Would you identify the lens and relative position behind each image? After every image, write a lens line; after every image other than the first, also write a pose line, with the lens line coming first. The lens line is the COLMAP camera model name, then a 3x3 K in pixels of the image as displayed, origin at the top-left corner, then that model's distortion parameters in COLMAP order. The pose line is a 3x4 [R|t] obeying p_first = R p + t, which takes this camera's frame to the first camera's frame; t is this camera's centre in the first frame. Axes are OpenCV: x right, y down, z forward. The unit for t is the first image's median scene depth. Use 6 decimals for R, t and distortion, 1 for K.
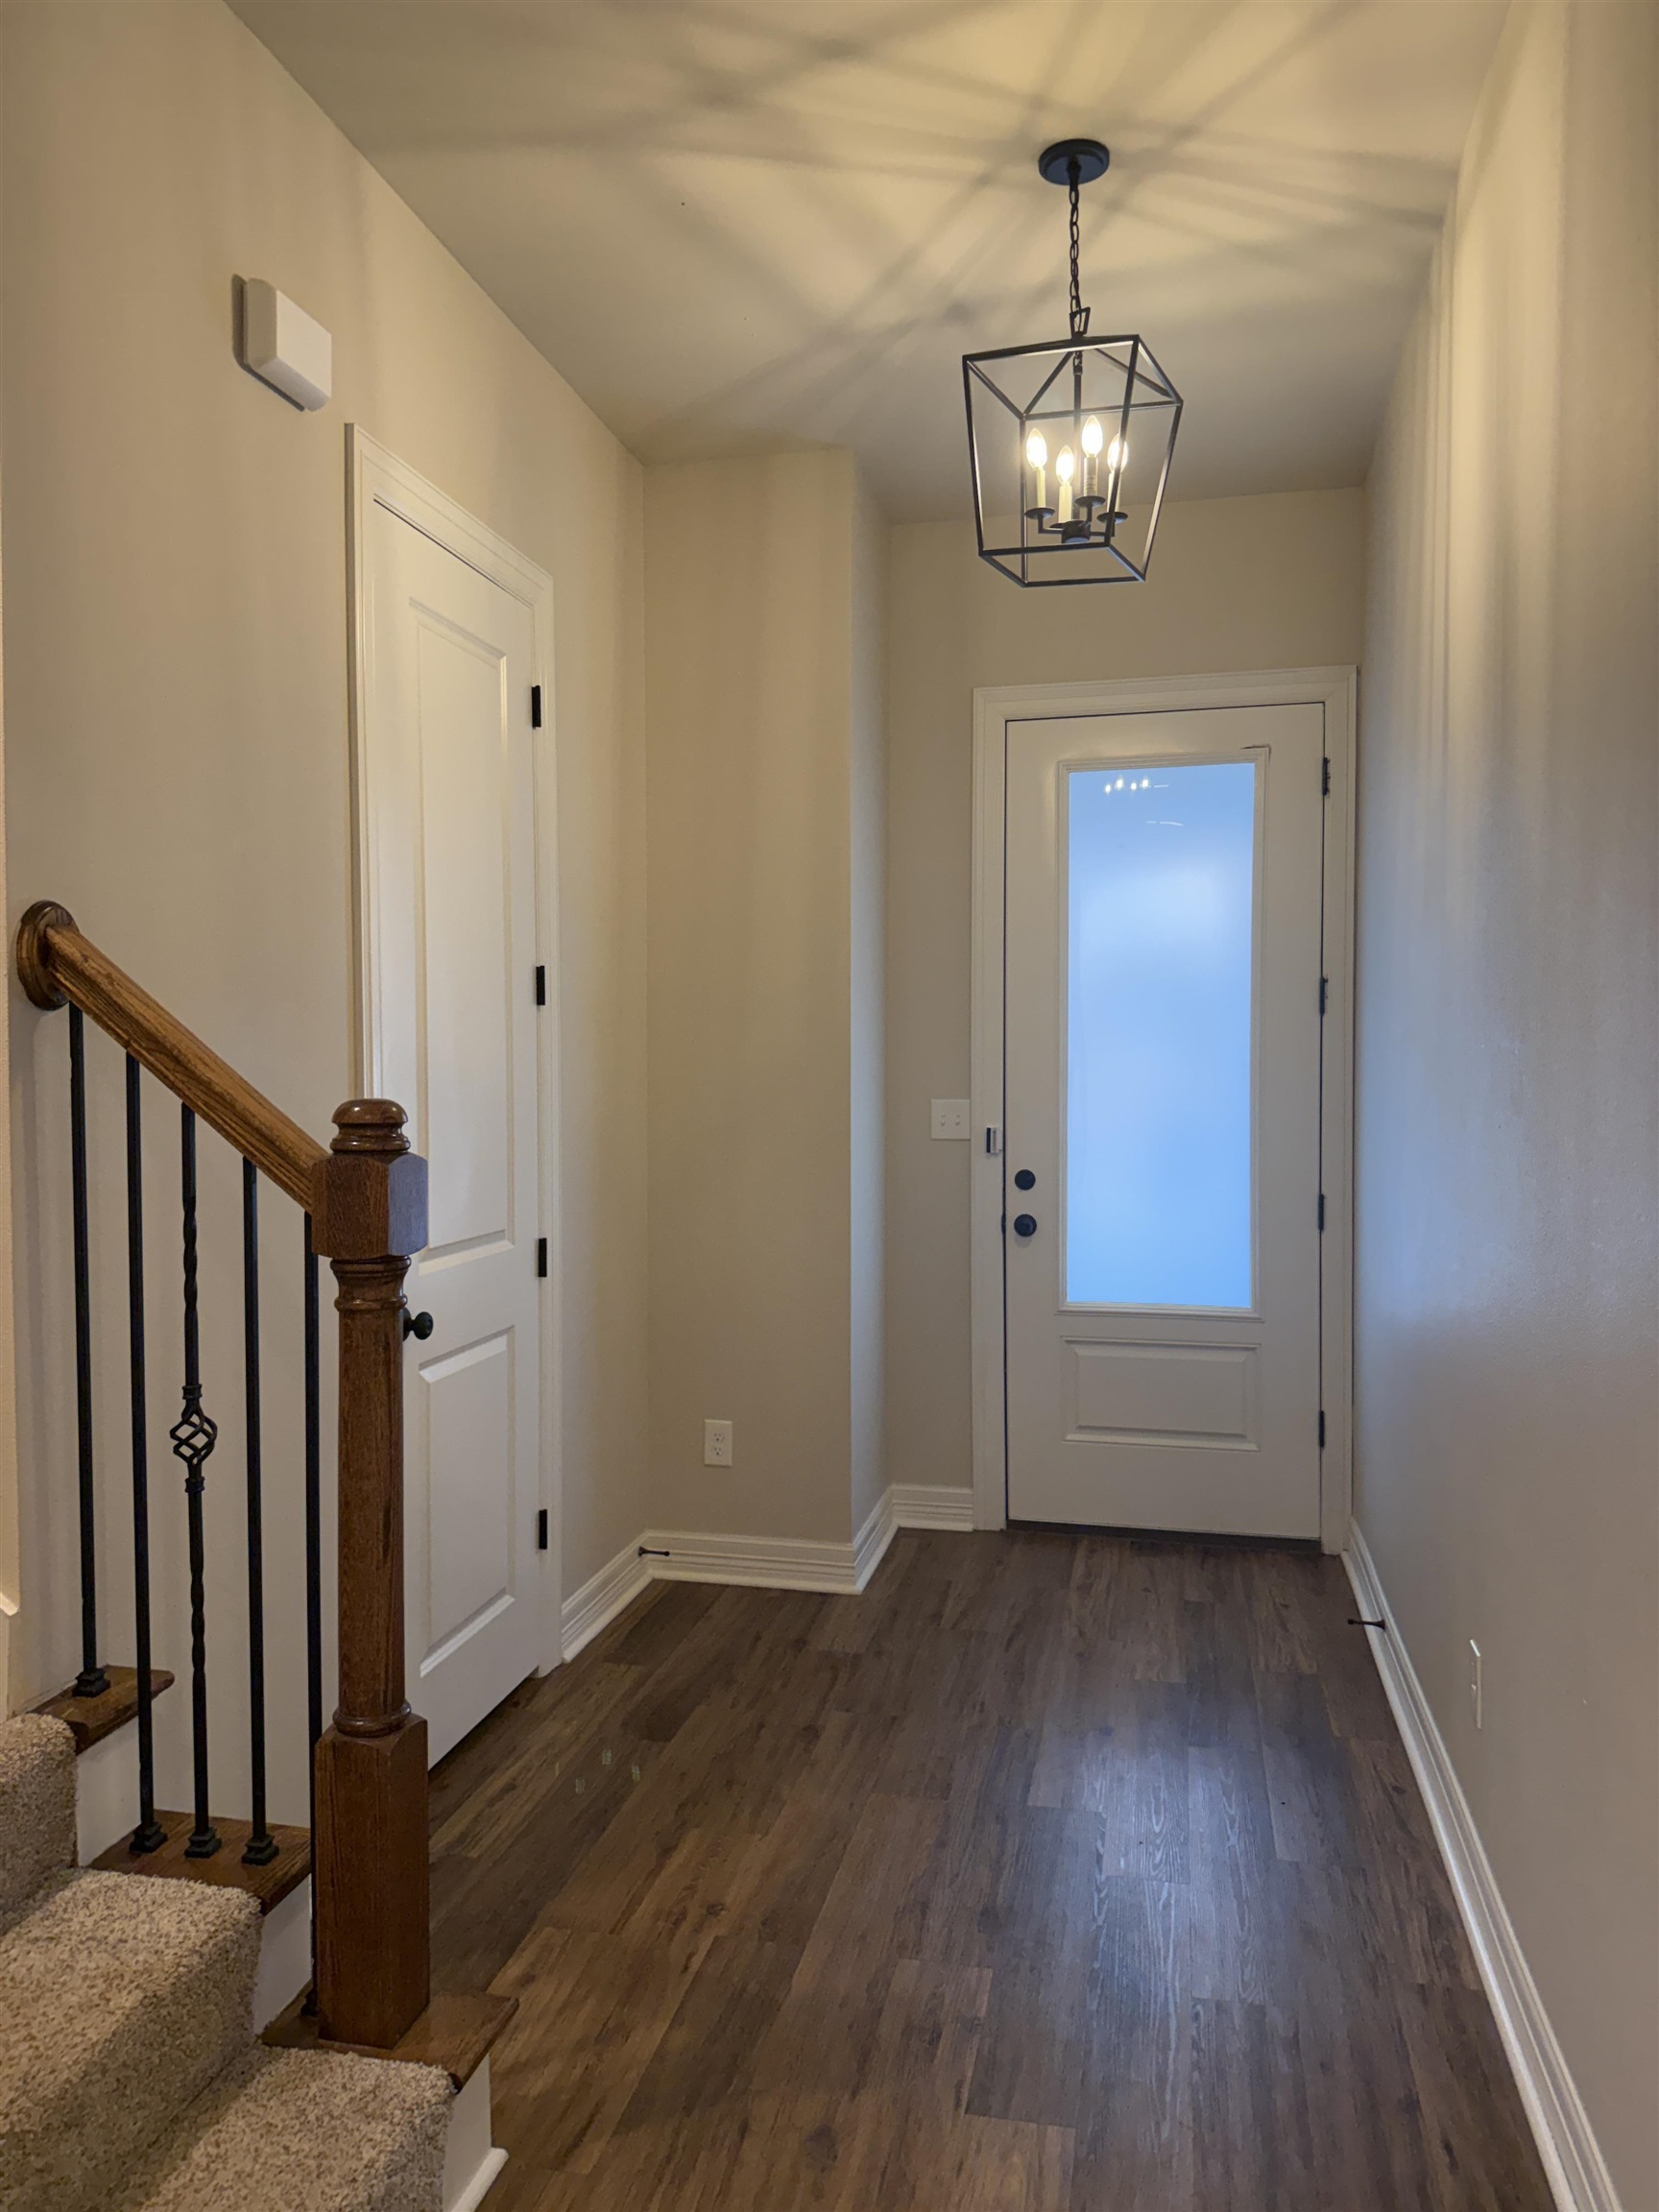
lens RADIAL K [[1523.5, 0, 829.5], [0, 1523.5, 1109.2], [0, 0, 1]] dist [0.055204, -0.056772]
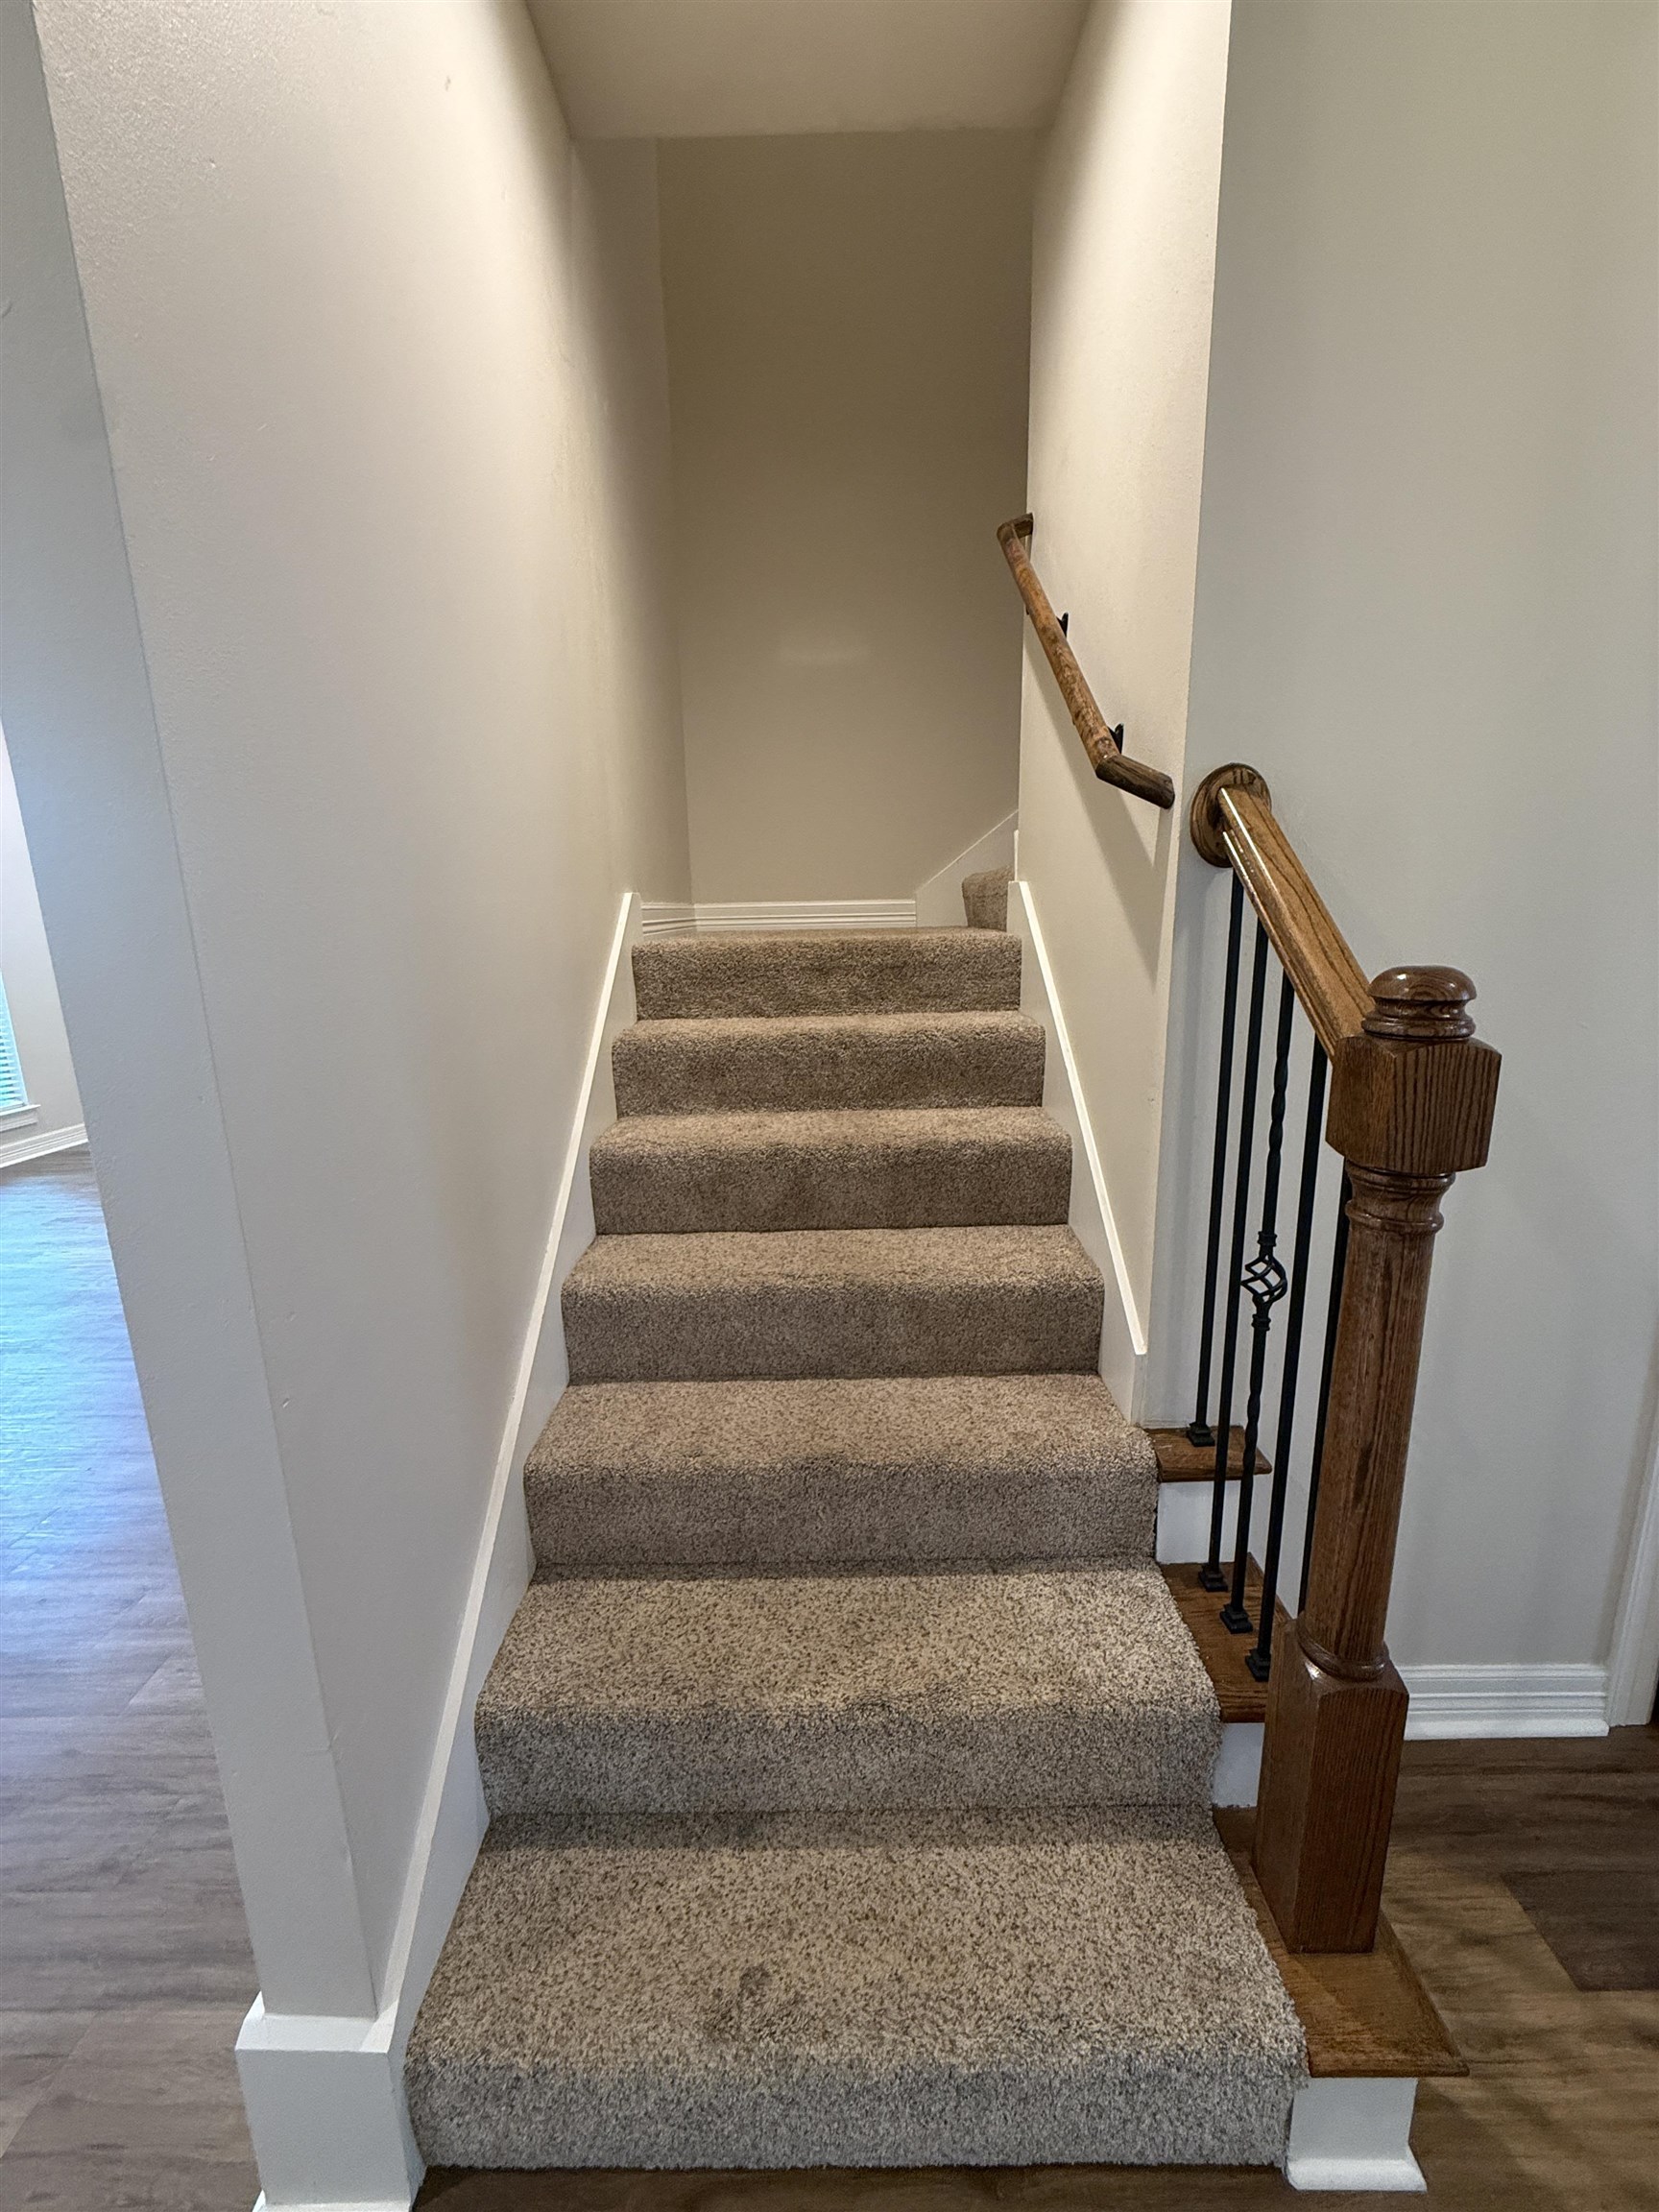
lens RADIAL K [[882.4, 0, 831.7], [0, 882.4, 1101.3], [0, 0, 1]] dist [0.001924, -0.000451]
pose [[0.218828, 0.203331, -0.954343, 0.076545], [-0.014914, 0.978630, 0.205086, -0.027656], [0.975650, -0.030646, 0.217184, 0.611382]]
